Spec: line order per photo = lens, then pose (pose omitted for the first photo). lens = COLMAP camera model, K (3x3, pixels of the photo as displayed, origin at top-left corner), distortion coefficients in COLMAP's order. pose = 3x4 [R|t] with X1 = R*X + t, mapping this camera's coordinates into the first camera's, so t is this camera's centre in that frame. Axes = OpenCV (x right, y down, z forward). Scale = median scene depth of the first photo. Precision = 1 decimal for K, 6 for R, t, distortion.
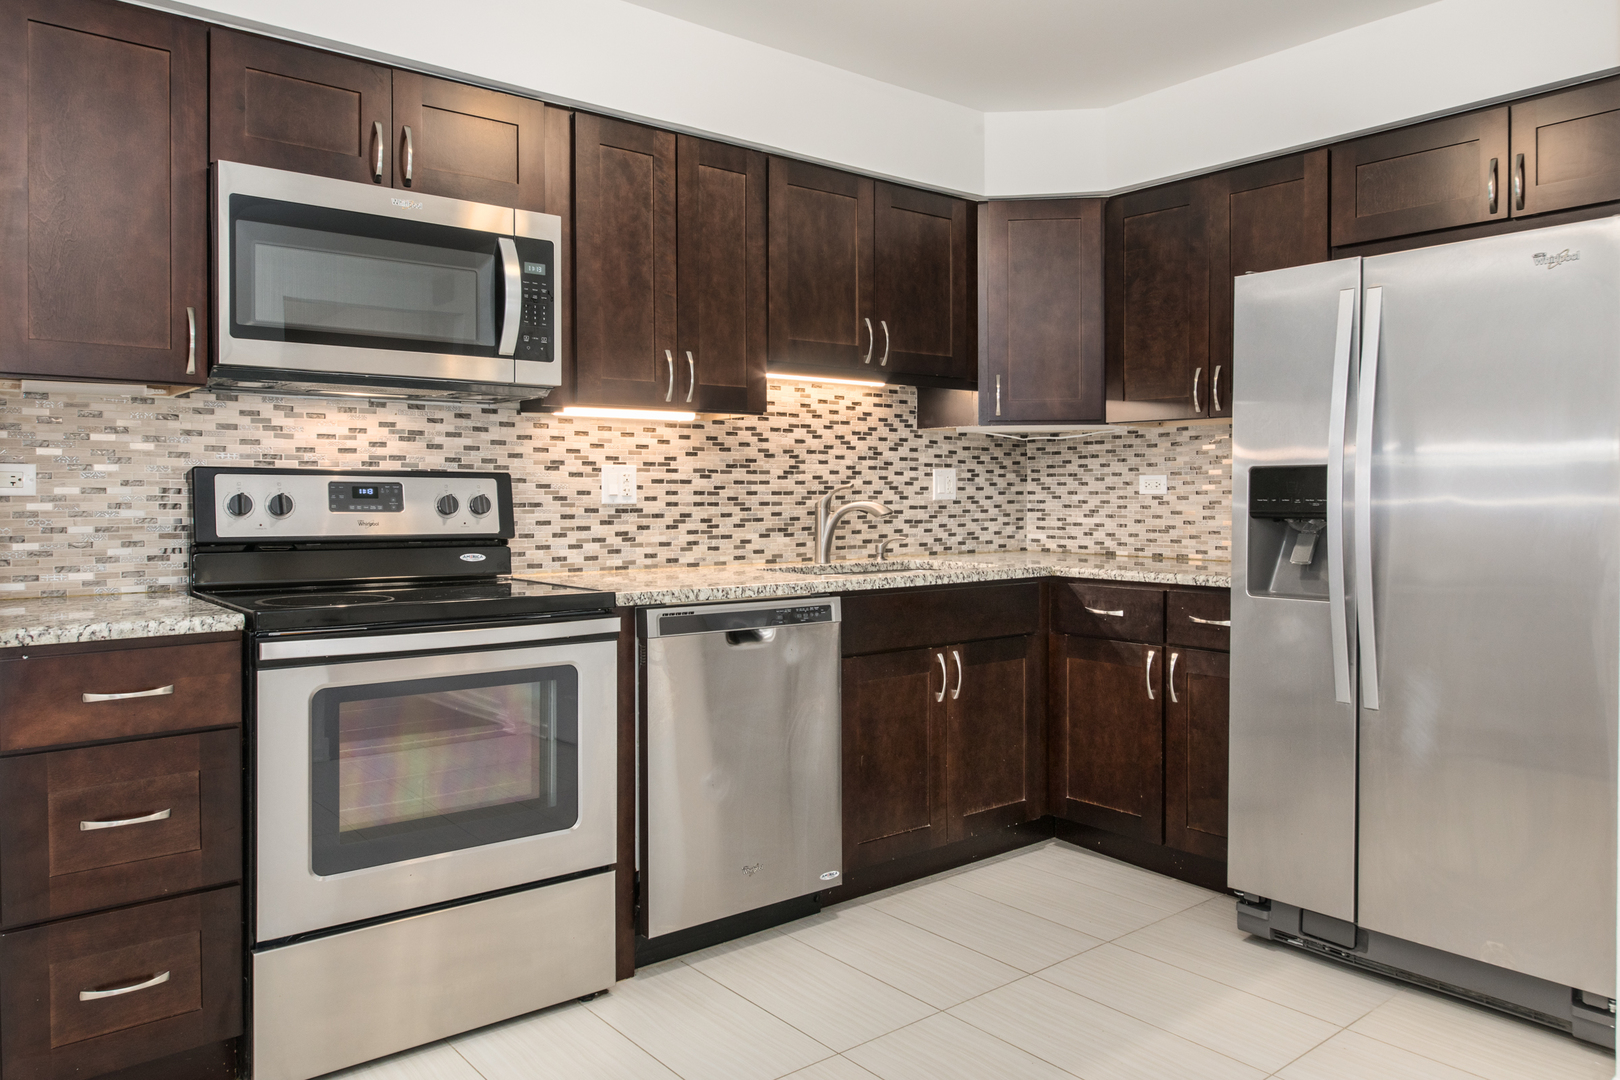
lens RADIAL K [[1175.5, 0, 780.8], [0, 1175.5, 498.7], [0, 0, 1]] dist [0.014590, 0.001067]
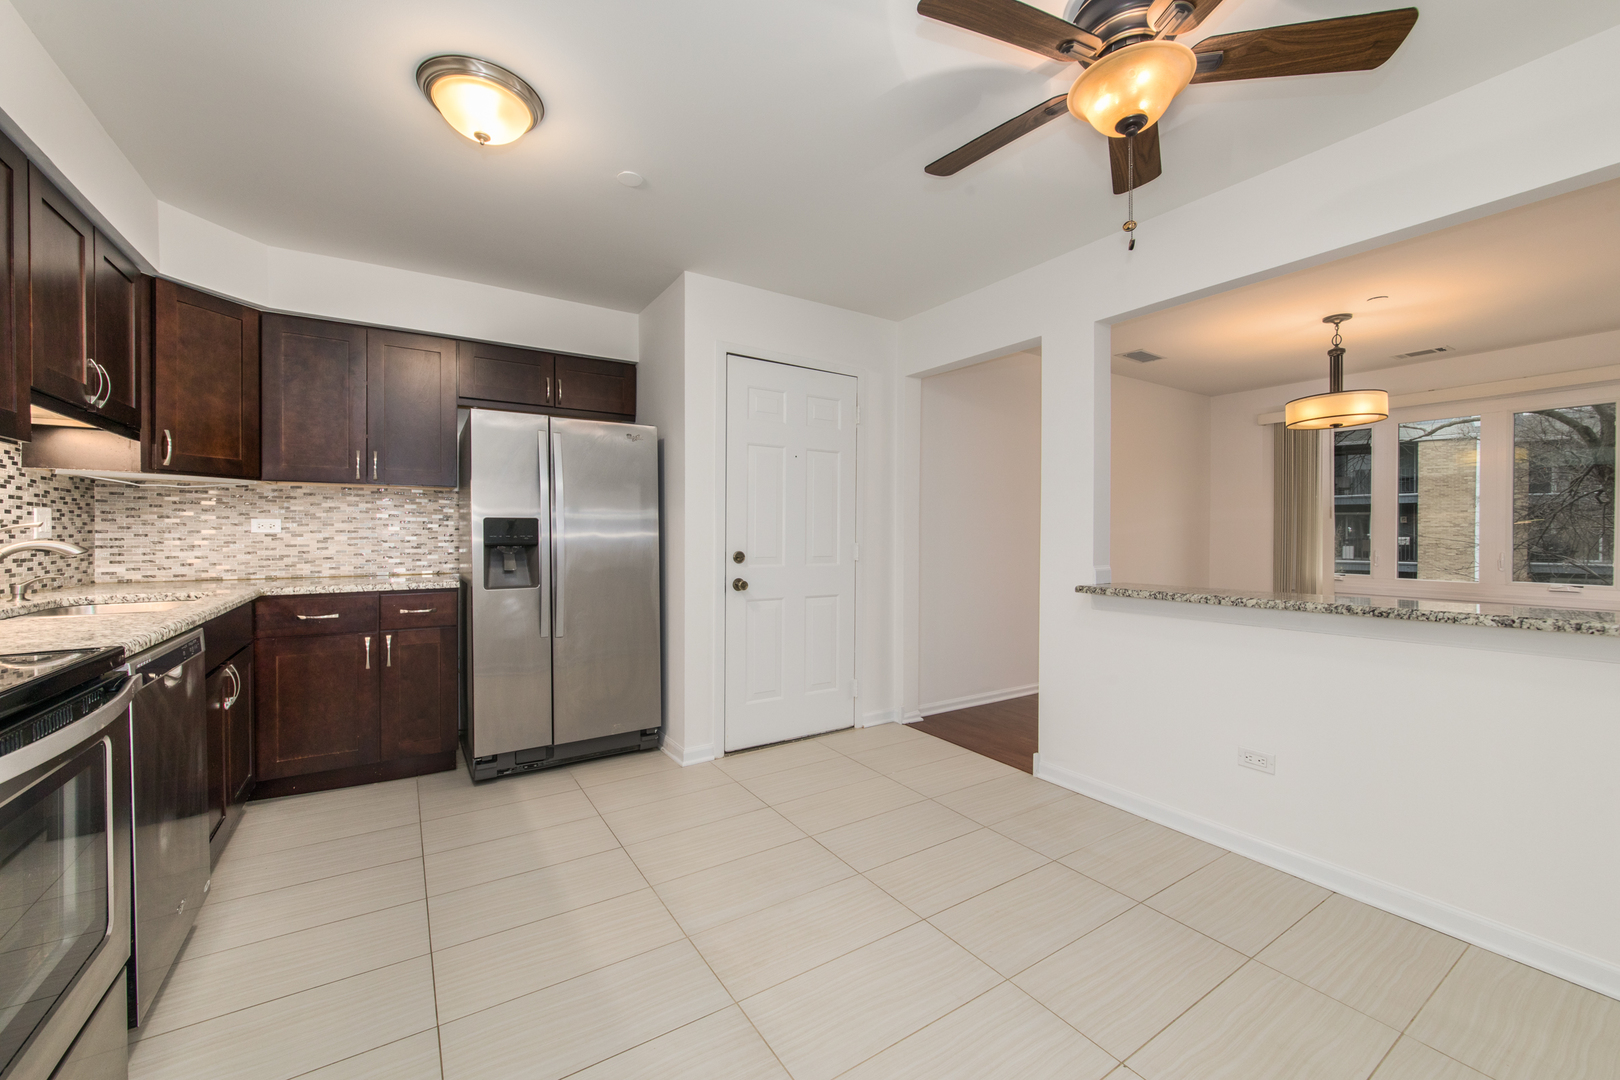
lens RADIAL K [[640.3, 0, 813.1], [0, 640.3, 530.4], [0, 0, 1]] dist [-0.001931, 0.000013]
pose [[0.091186, 0.003055, 0.995829, -0.377633], [0.003080, 0.999990, -0.003350, -0.002244], [-0.995829, 0.003373, 0.091175, 0.300909]]
